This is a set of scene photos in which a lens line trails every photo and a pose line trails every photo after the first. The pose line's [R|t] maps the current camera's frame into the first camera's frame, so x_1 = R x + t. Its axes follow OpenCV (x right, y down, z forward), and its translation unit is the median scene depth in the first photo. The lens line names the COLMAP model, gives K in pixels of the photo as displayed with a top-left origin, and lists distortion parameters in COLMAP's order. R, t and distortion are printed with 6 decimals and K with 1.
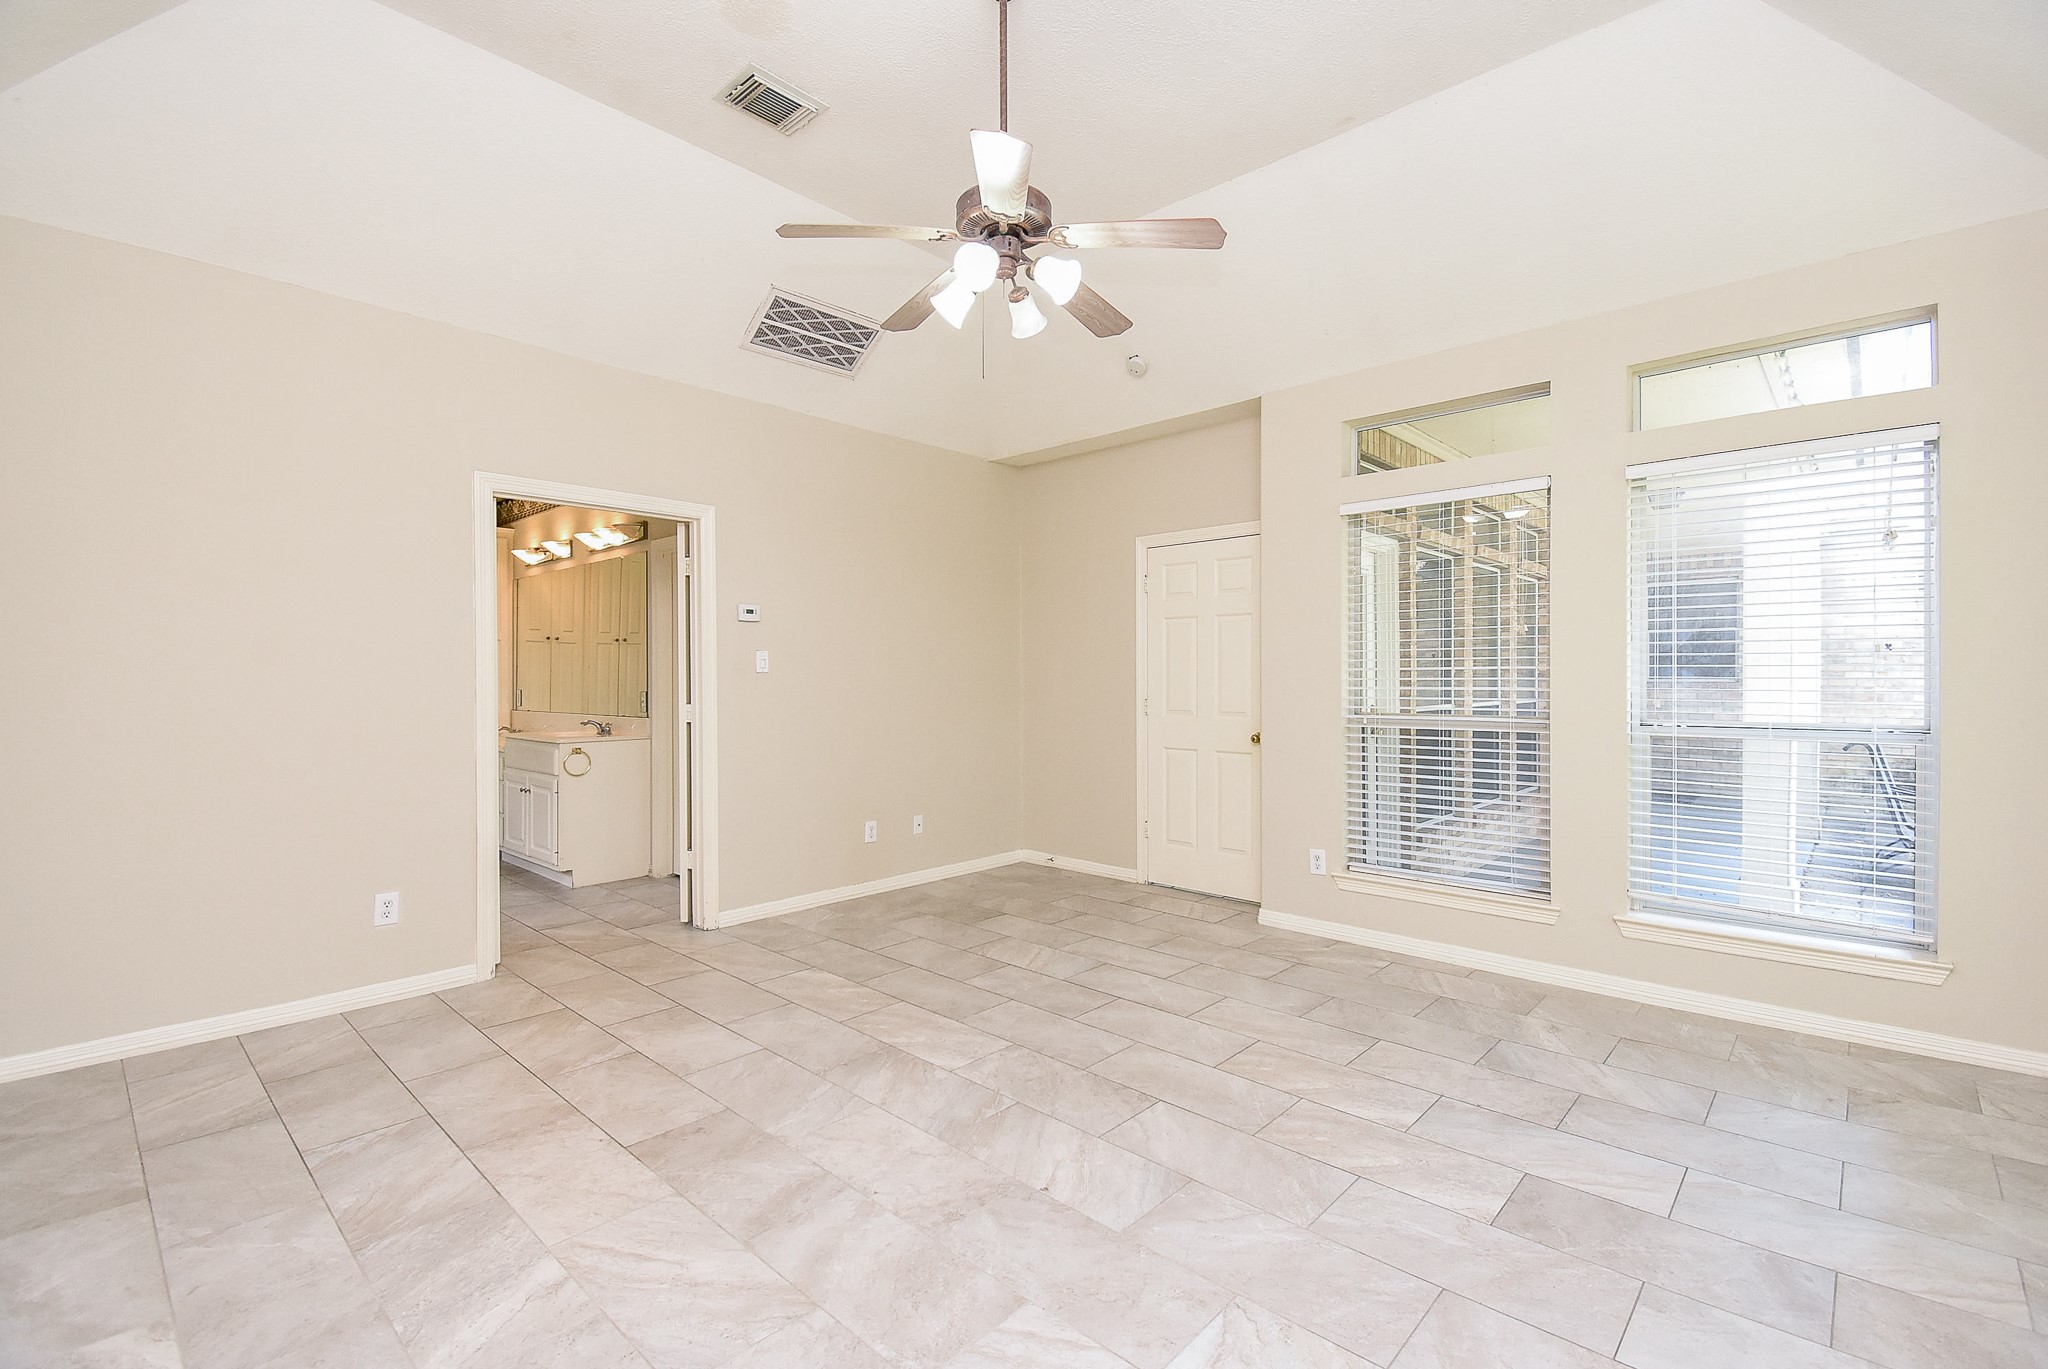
lens RADIAL K [[908.1, 0, 1024.0], [0, 908.1, 684.5], [0, 0, 1]] dist [0.033907, -0.028452]
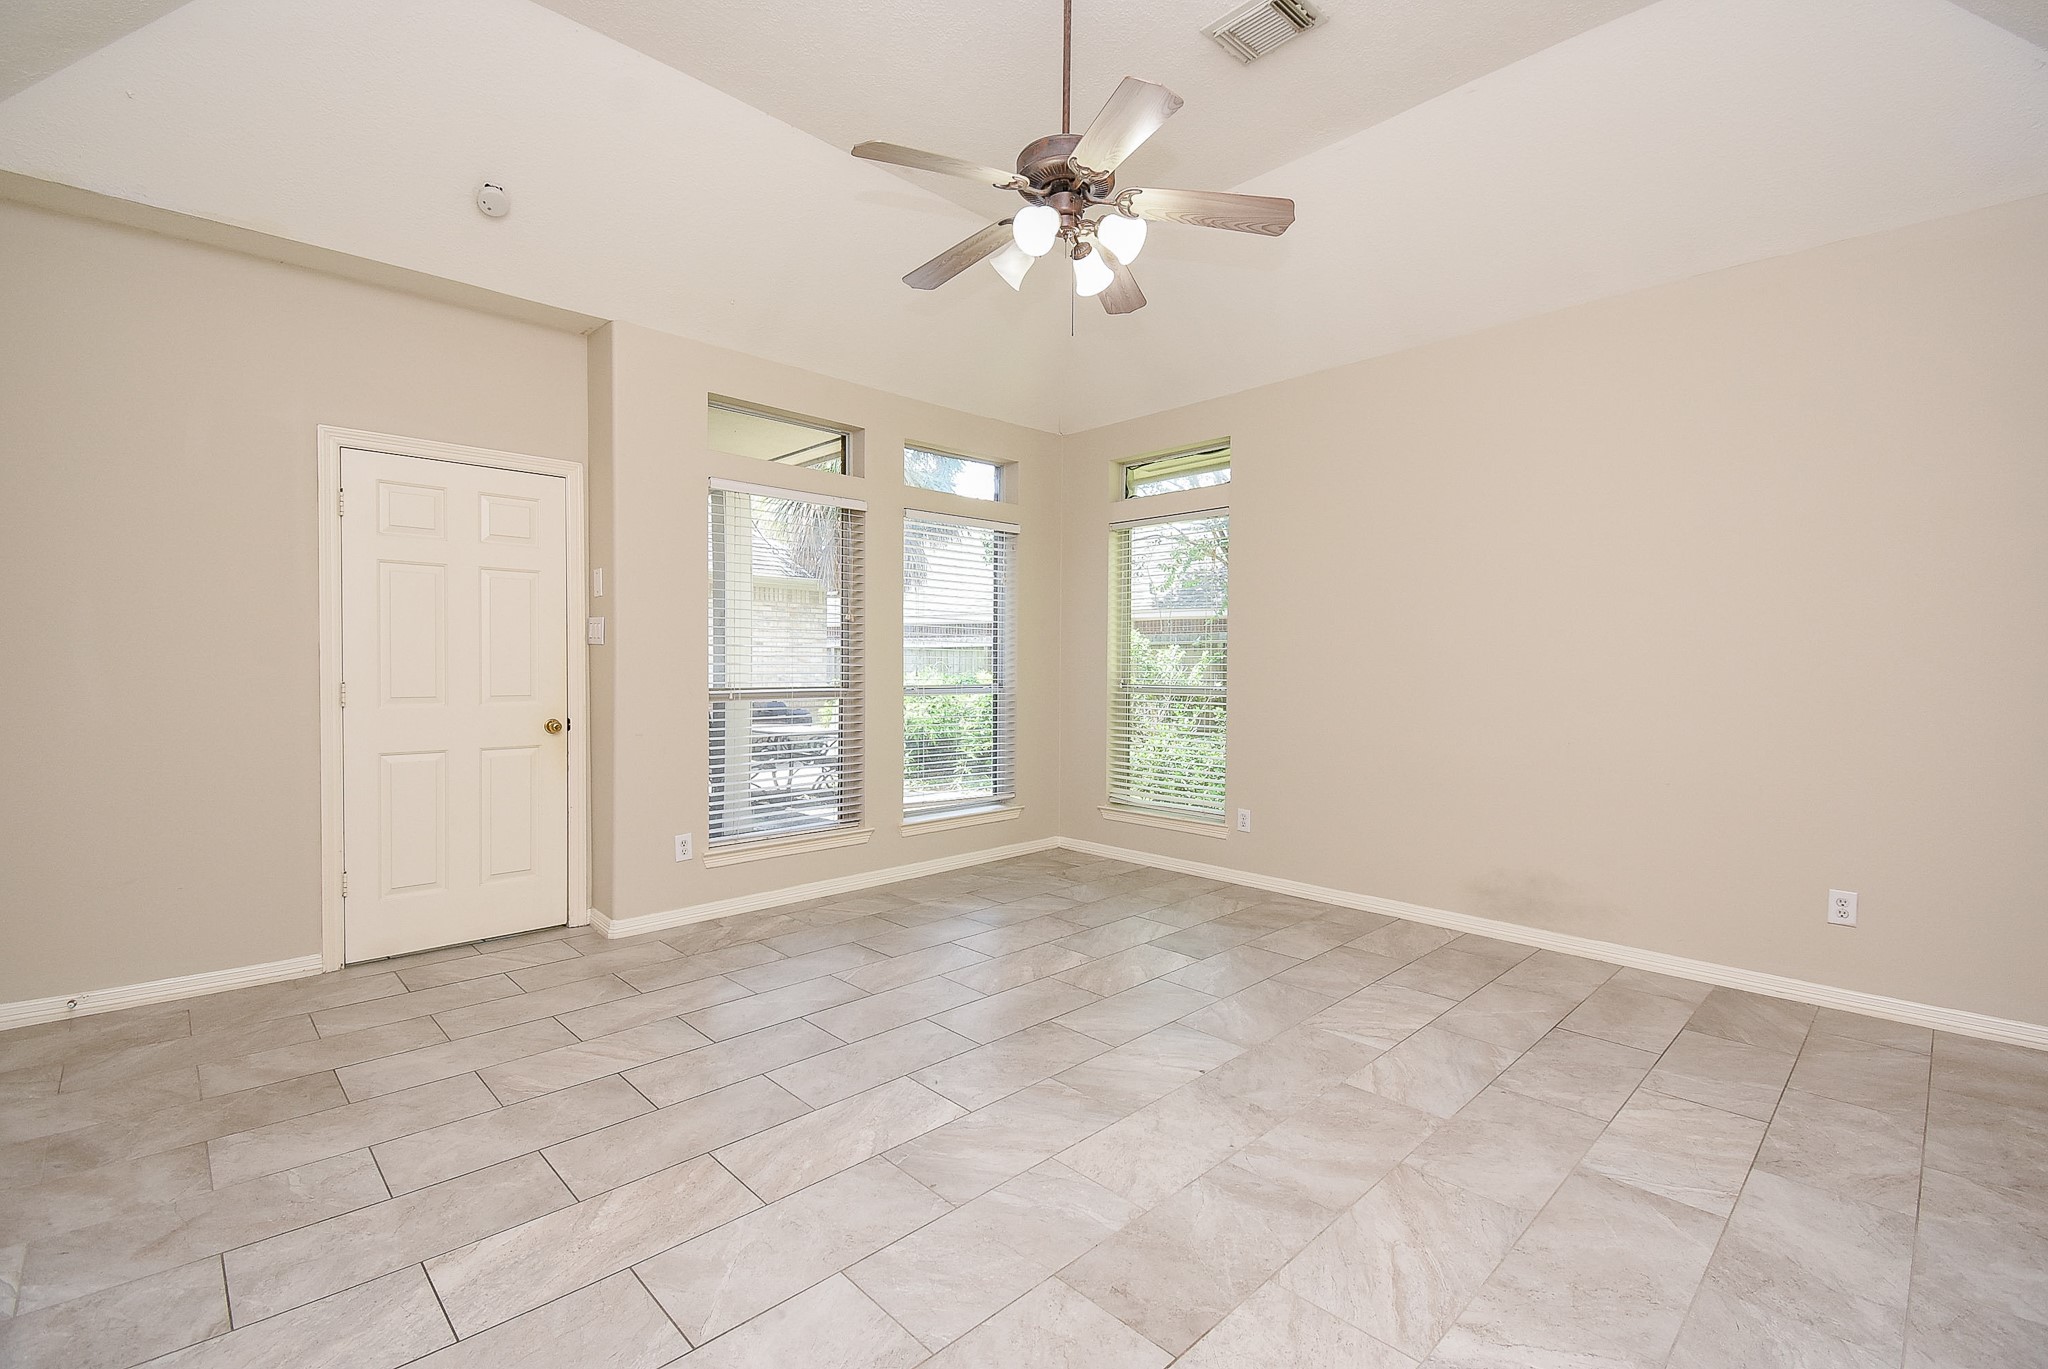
lens RADIAL K [[908.1, 0, 1024.0], [0, 908.1, 684.5], [0, 0, 1]] dist [0.033907, -0.028452]
pose [[0.042943, -0.021112, 0.998854, -0.806678], [0.002095, 0.999776, 0.021041, 0.008128], [-0.999075, 0.001189, 0.042977, 0.804654]]
